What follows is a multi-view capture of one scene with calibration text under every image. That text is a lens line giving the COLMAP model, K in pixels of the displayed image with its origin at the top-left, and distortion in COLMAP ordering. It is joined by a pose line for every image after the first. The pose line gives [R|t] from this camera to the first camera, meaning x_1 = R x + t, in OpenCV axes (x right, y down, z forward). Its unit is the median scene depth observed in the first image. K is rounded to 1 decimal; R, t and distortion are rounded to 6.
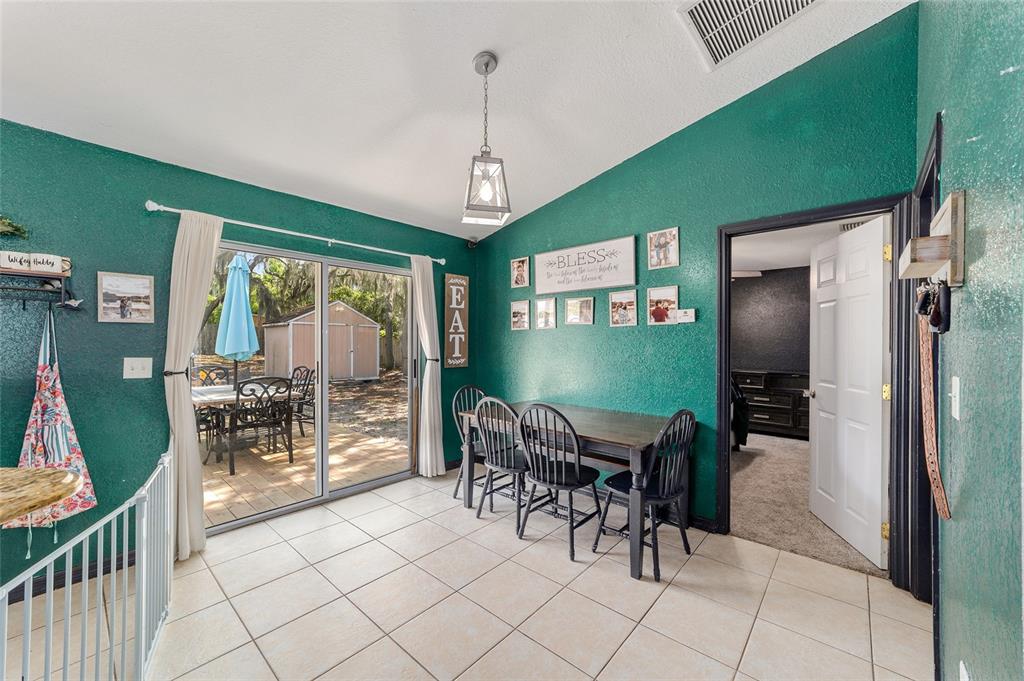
lens RADIAL K [[394.8, 0, 514.1], [0, 394.8, 341.2], [0, 0, 1]] dist [0.002395, 0.000291]
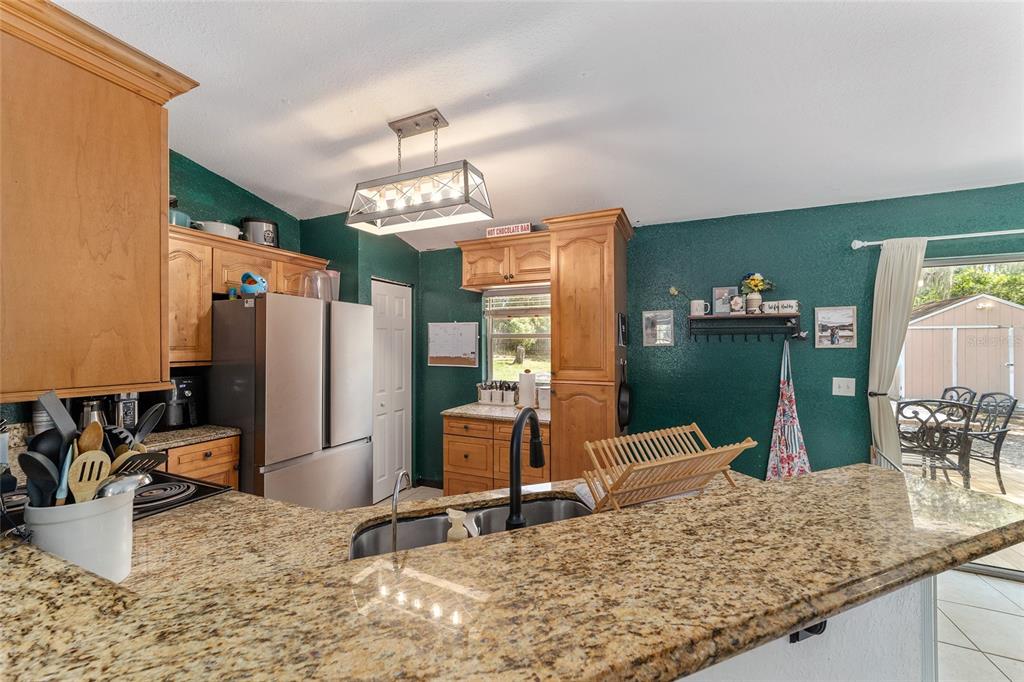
lens RADIAL K [[394.8, 0, 513.3], [0, 394.8, 341.7], [0, 0, 1]] dist [0.002395, 0.000291]
pose [[0.314851, -0.010075, -0.949088, -0.153172], [0.001844, 0.999948, -0.010004, -0.054146], [0.949139, 0.001399, 0.314853, -0.282942]]
